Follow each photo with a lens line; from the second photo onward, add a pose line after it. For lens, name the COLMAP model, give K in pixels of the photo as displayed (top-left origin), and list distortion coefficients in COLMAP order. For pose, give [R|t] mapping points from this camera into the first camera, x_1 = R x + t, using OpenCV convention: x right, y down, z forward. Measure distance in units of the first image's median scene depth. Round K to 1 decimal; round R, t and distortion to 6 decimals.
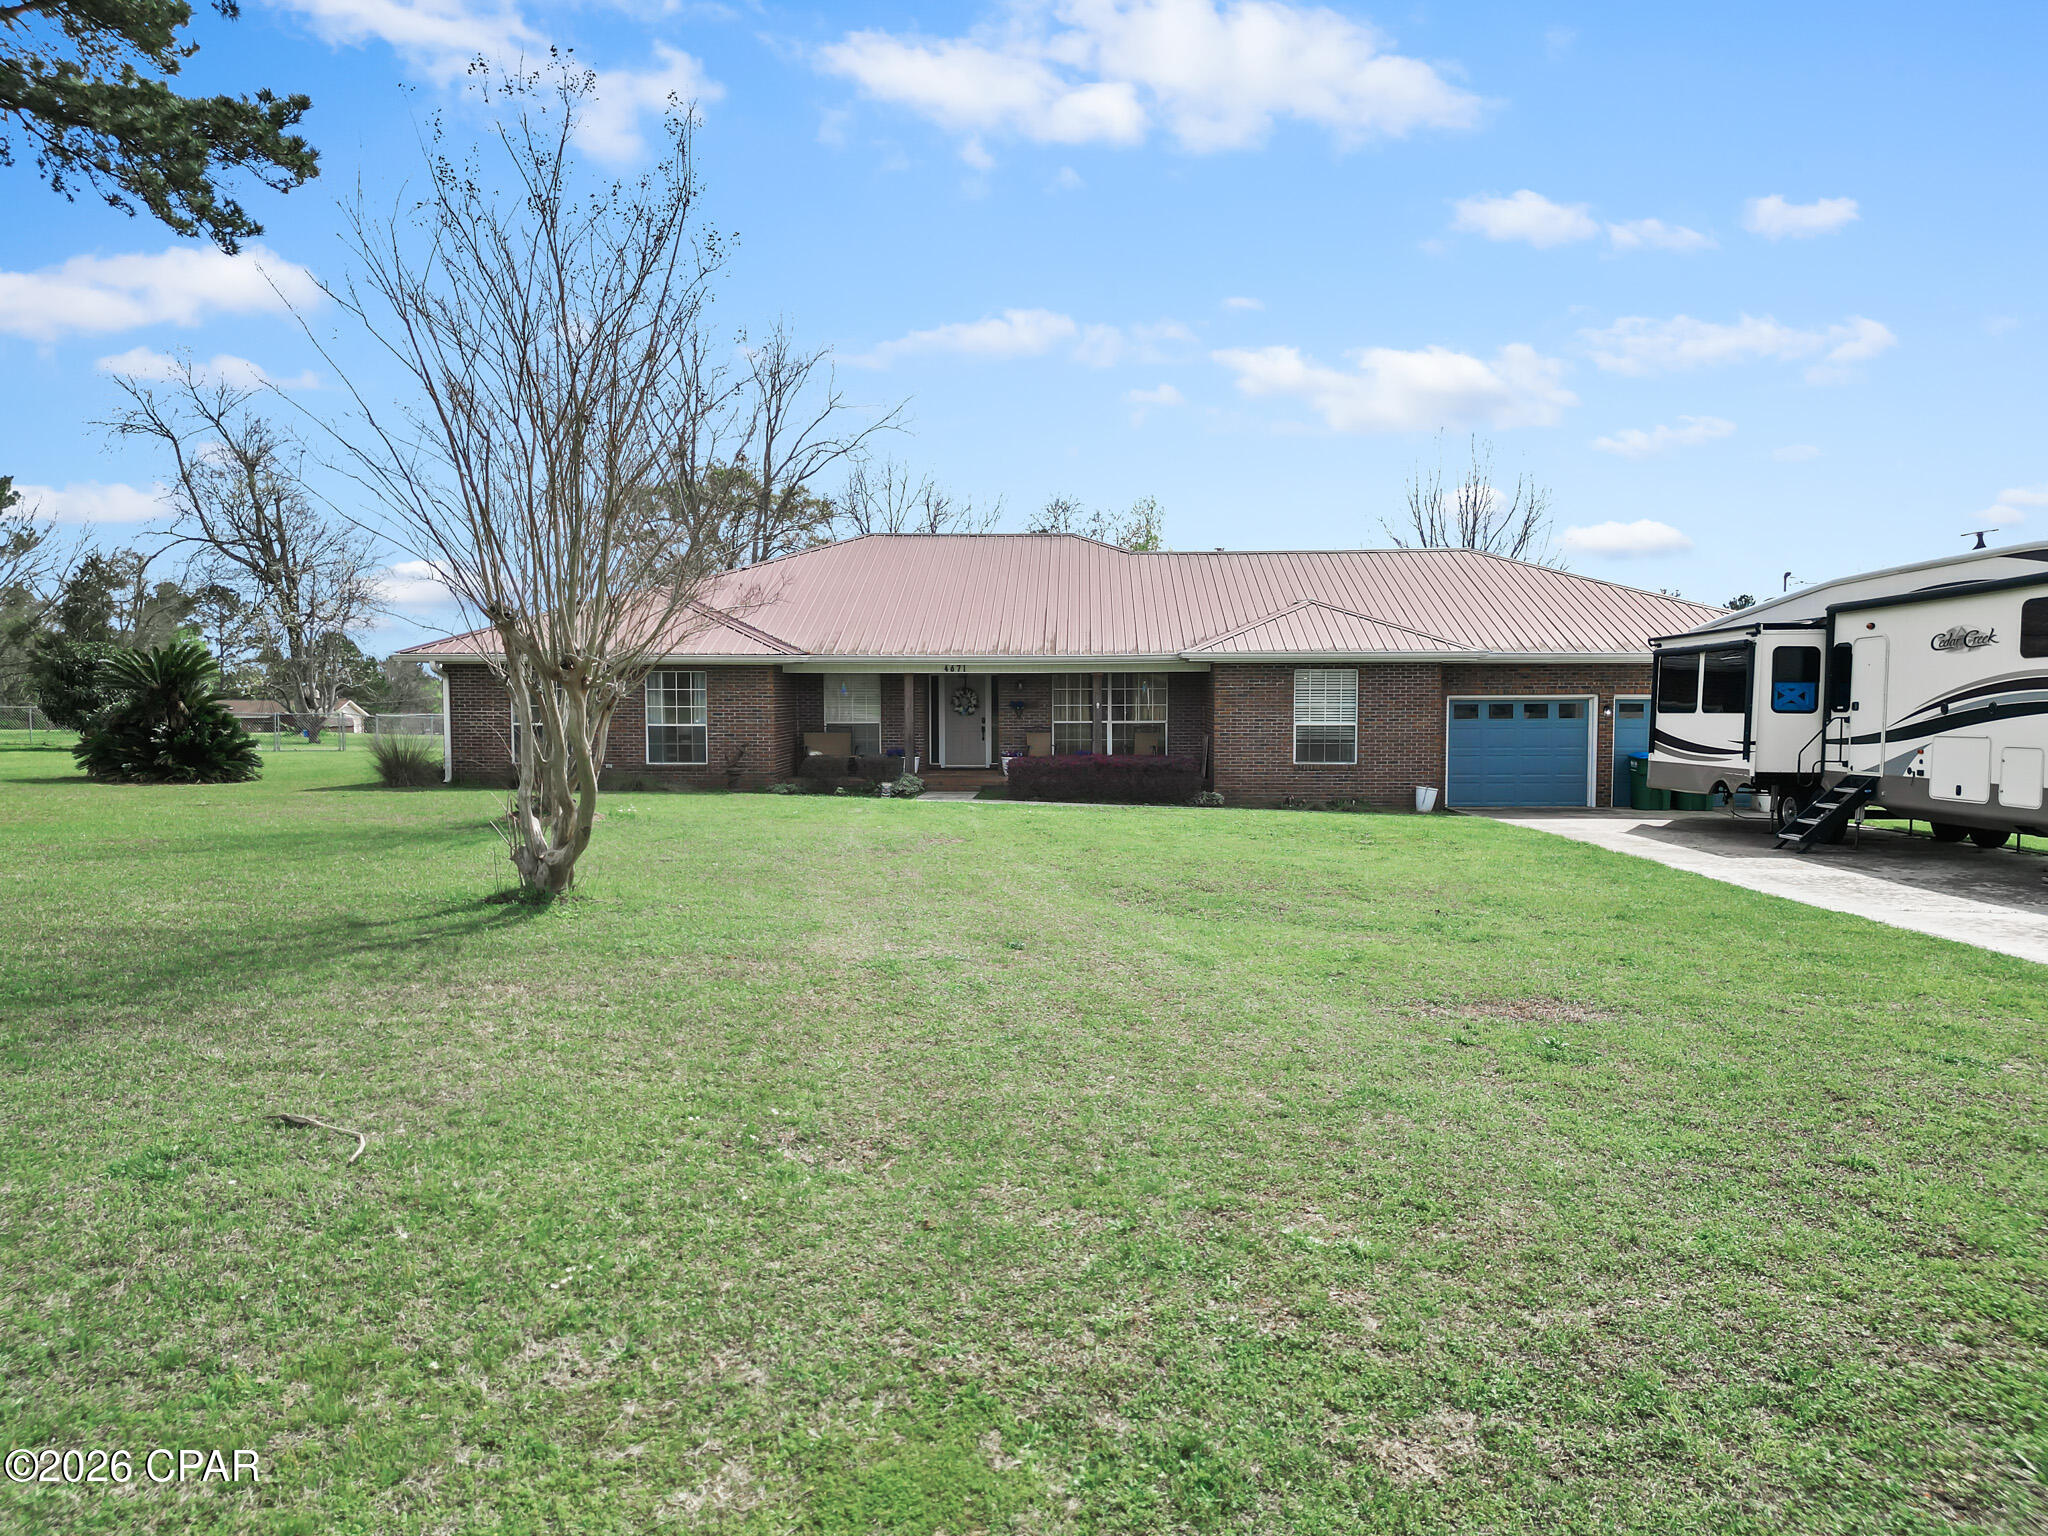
lens RADIAL K [[1445.9, 0, 1018.4], [0, 1445.9, 769.4], [0, 0, 1]] dist [0.090564, -0.099928]
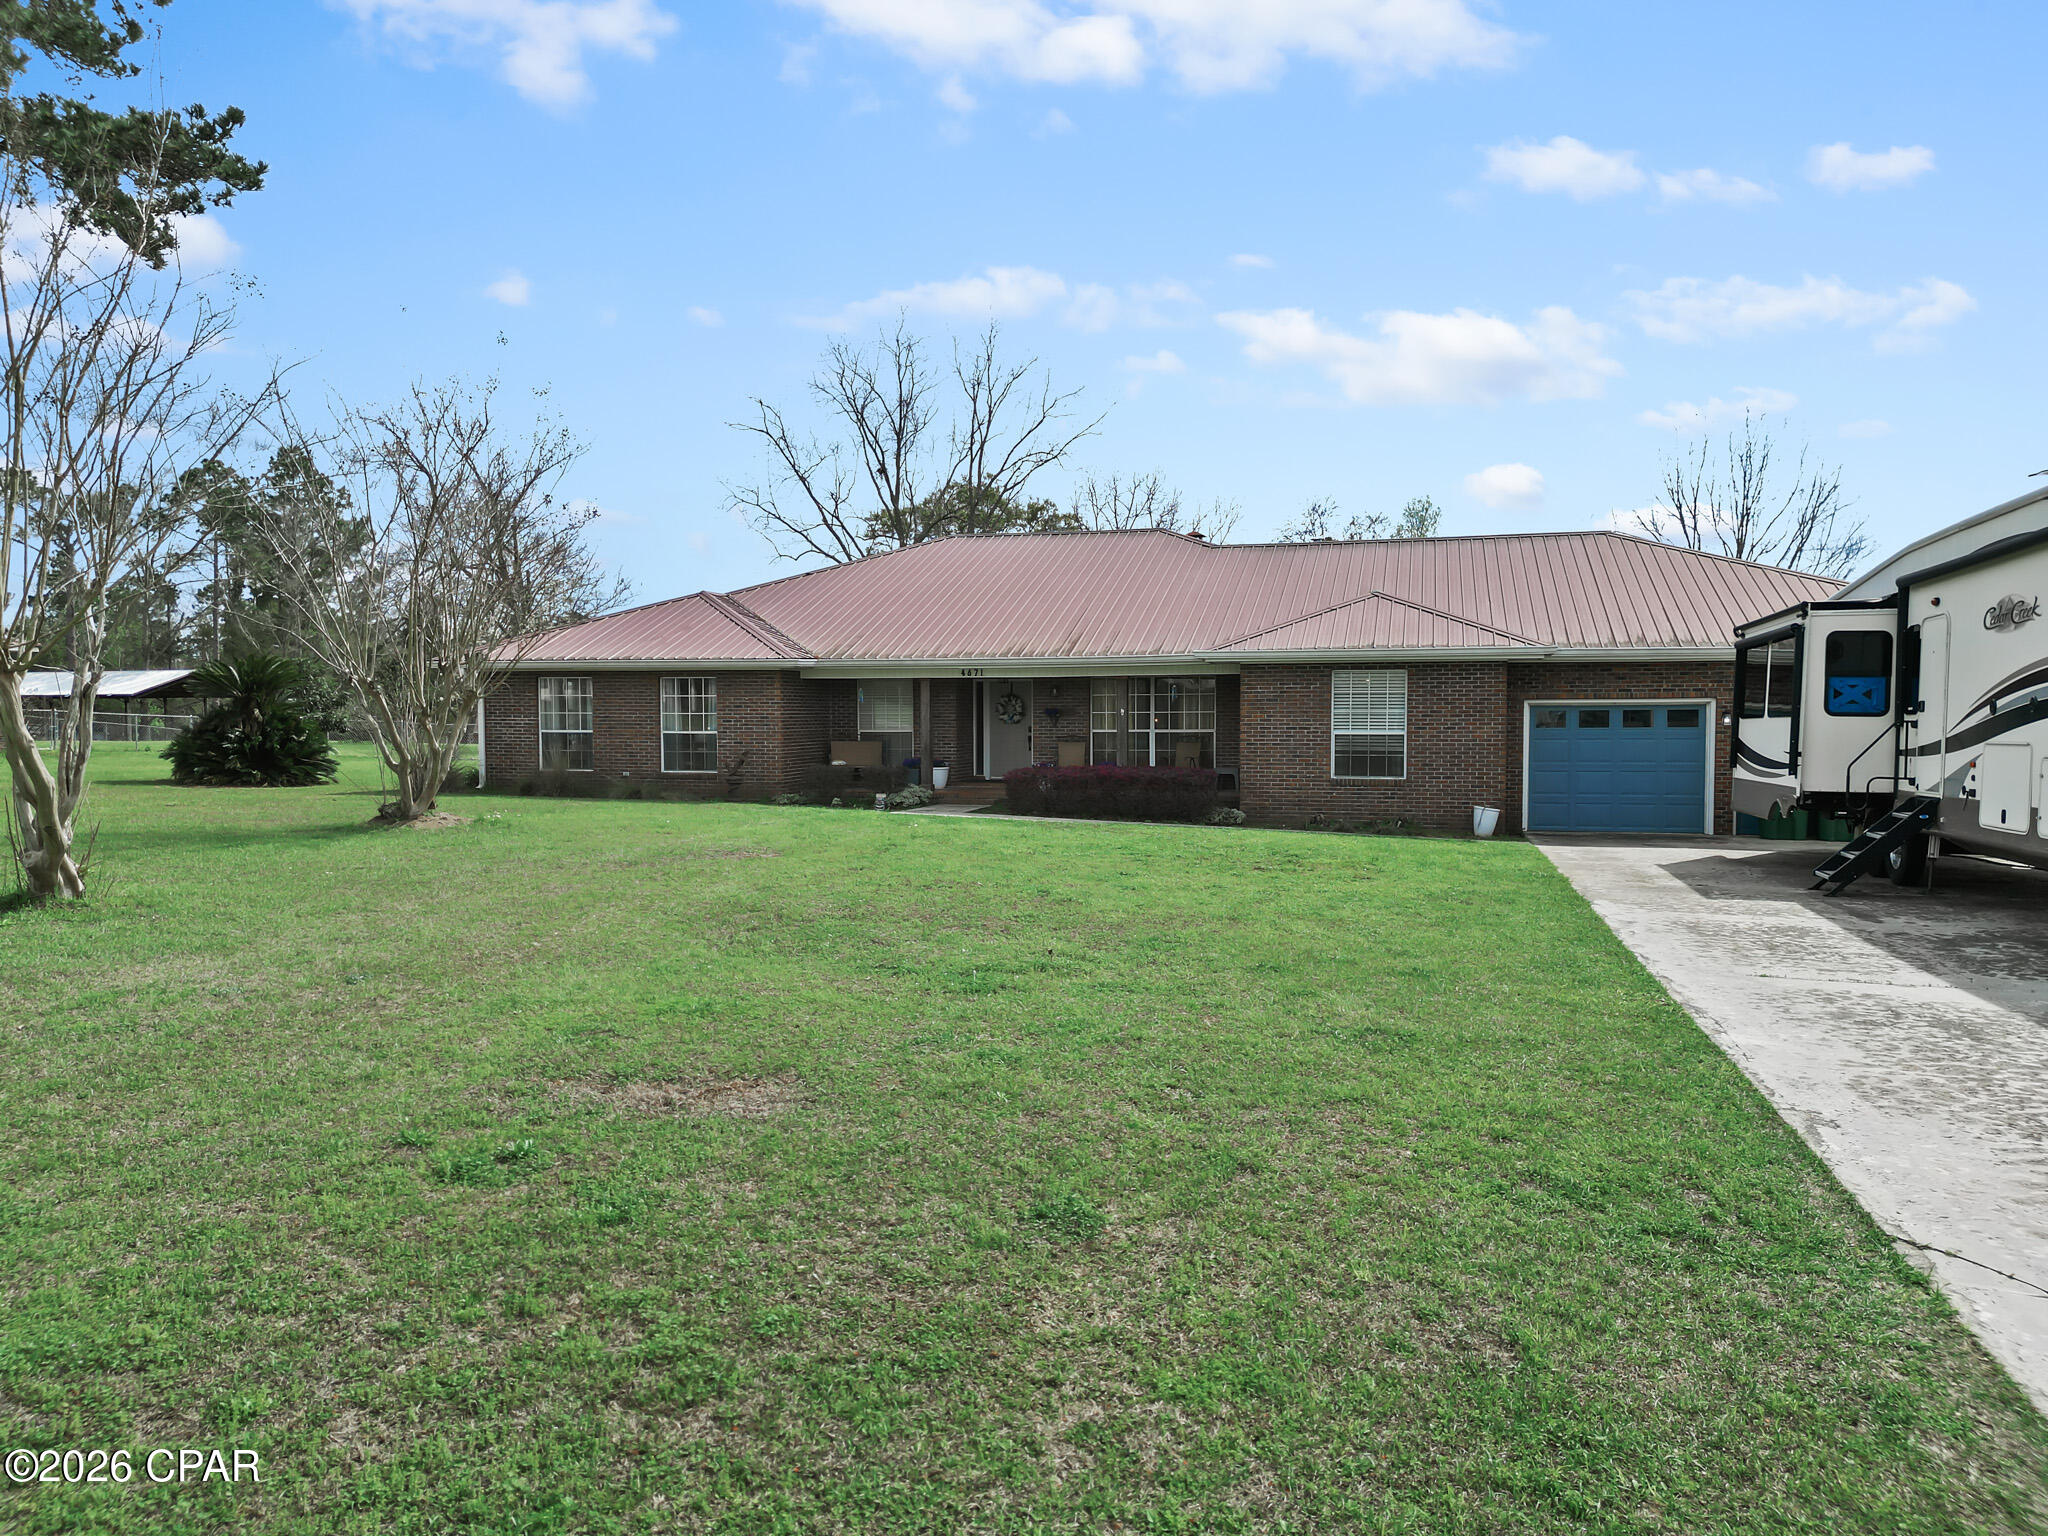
lens RADIAL K [[1445.9, 0, 1018.4], [0, 1445.9, 769.4], [0, 0, 1]] dist [0.090564, -0.099928]
pose [[0.973068, 0.008513, -0.230360, 0.207698], [-0.011464, 0.999868, -0.011475, 0.003053], [0.230232, 0.013806, 0.973038, 0.103363]]
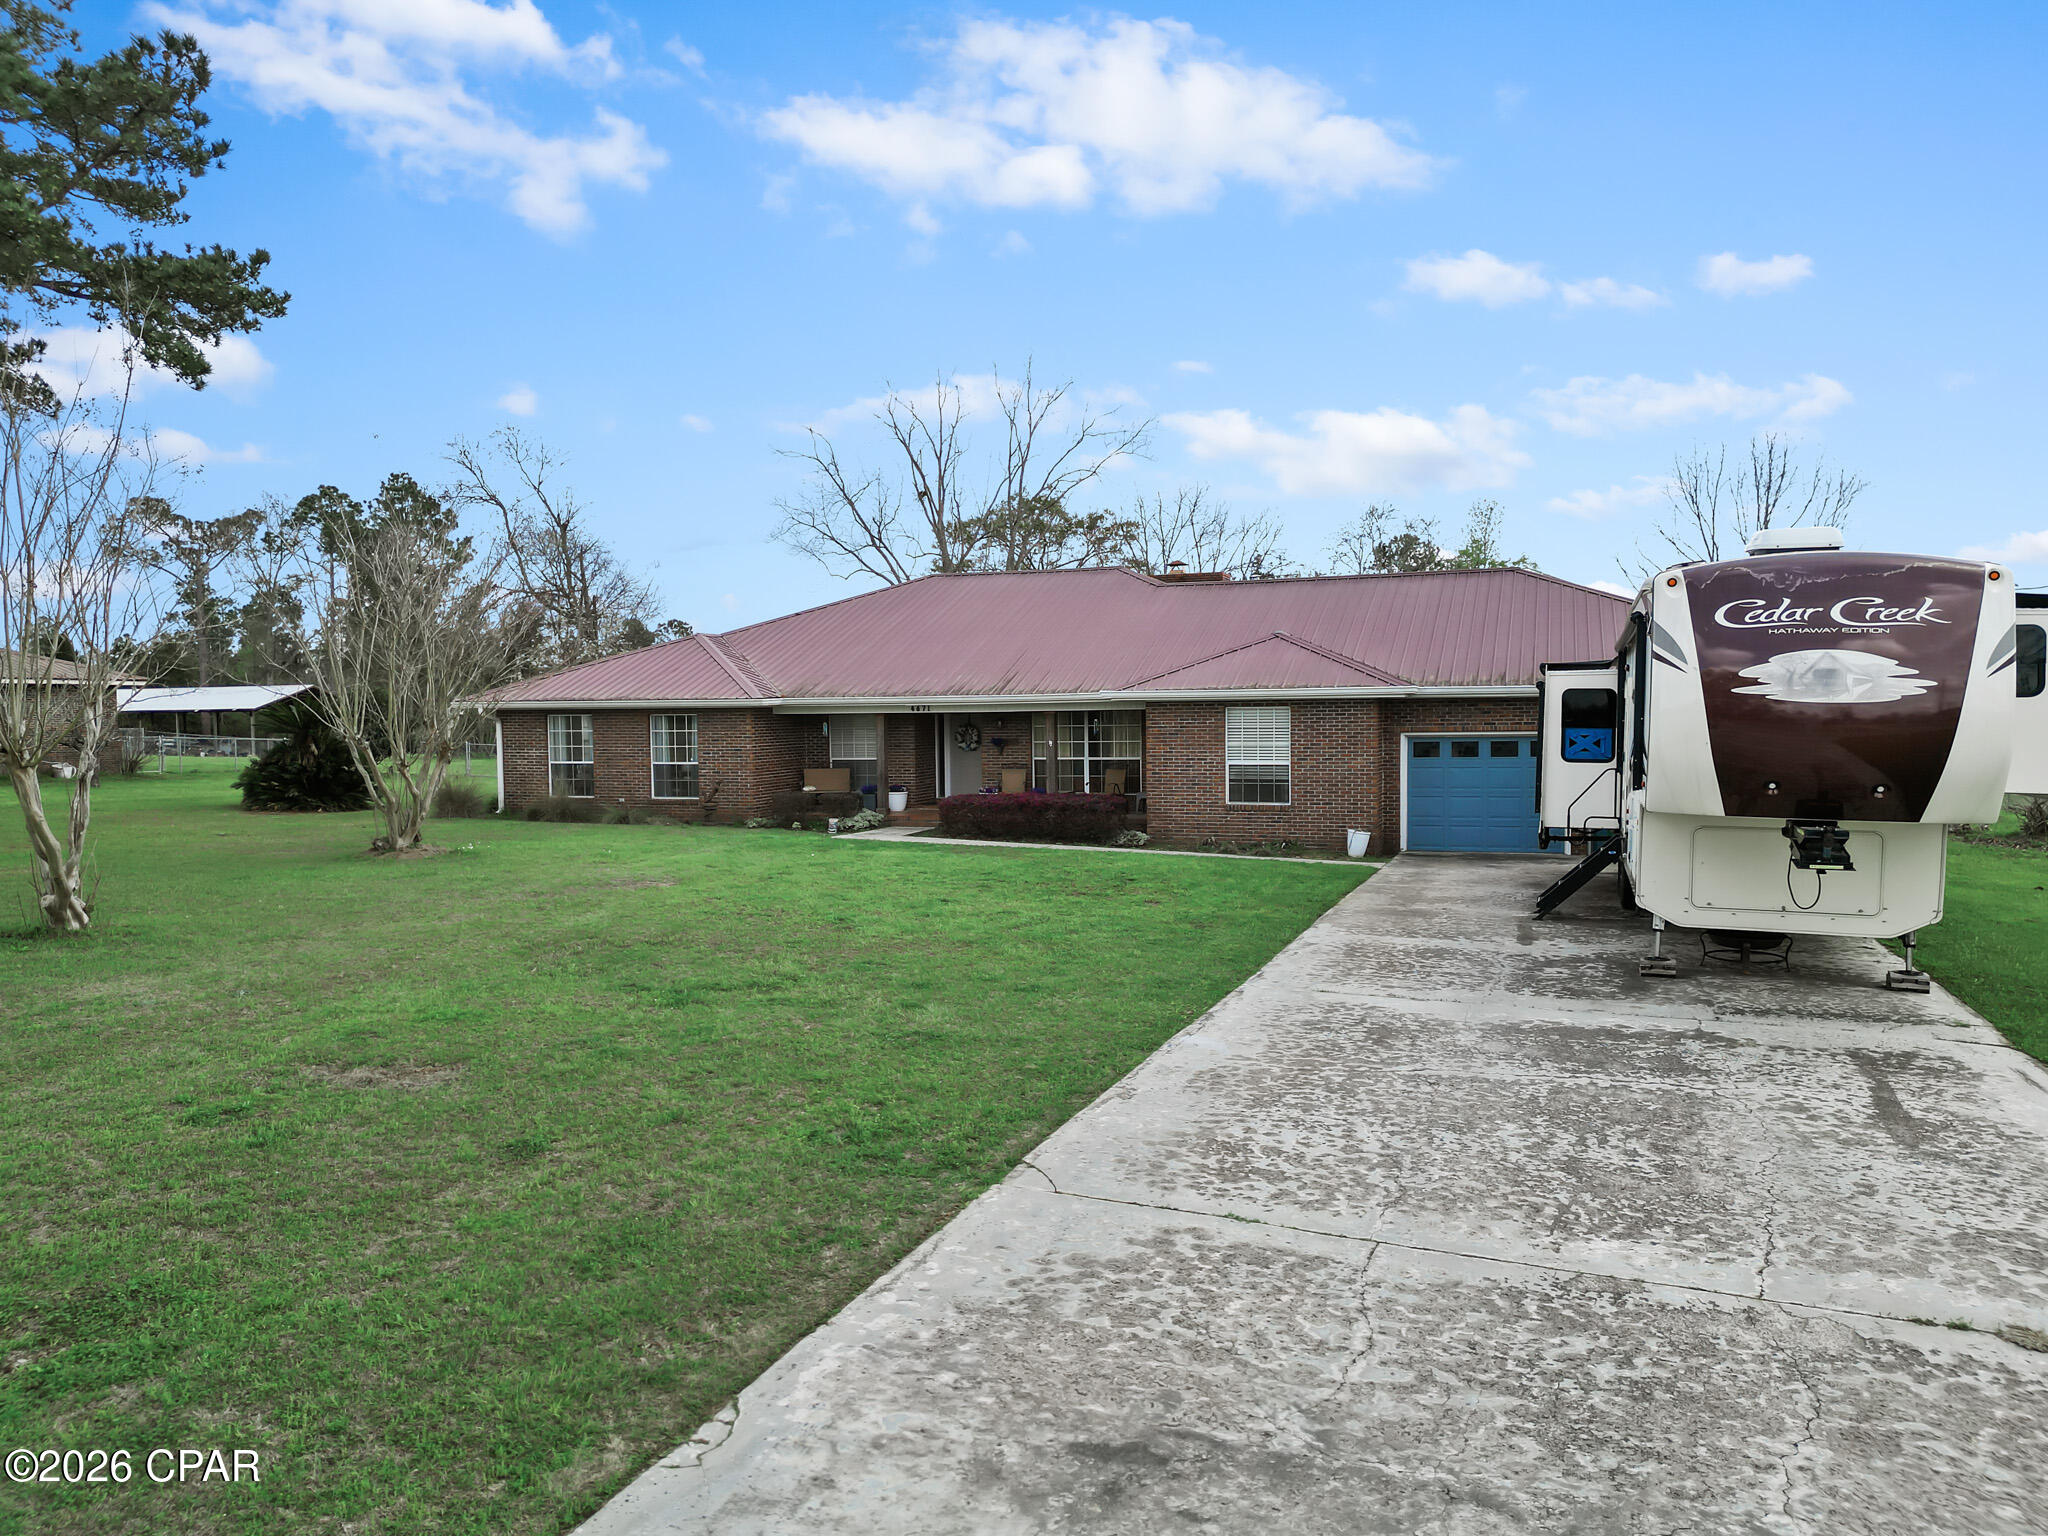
lens RADIAL K [[1459.7, 0, 1013.5], [0, 1459.7, 773.0], [0, 0, 1]] dist [0.100042, -0.119589]
pose [[0.950899, 0.003188, -0.309485, 0.357427], [-0.004749, 0.999980, -0.004293, -0.019715], [0.309465, 0.005552, 0.950894, 0.022605]]
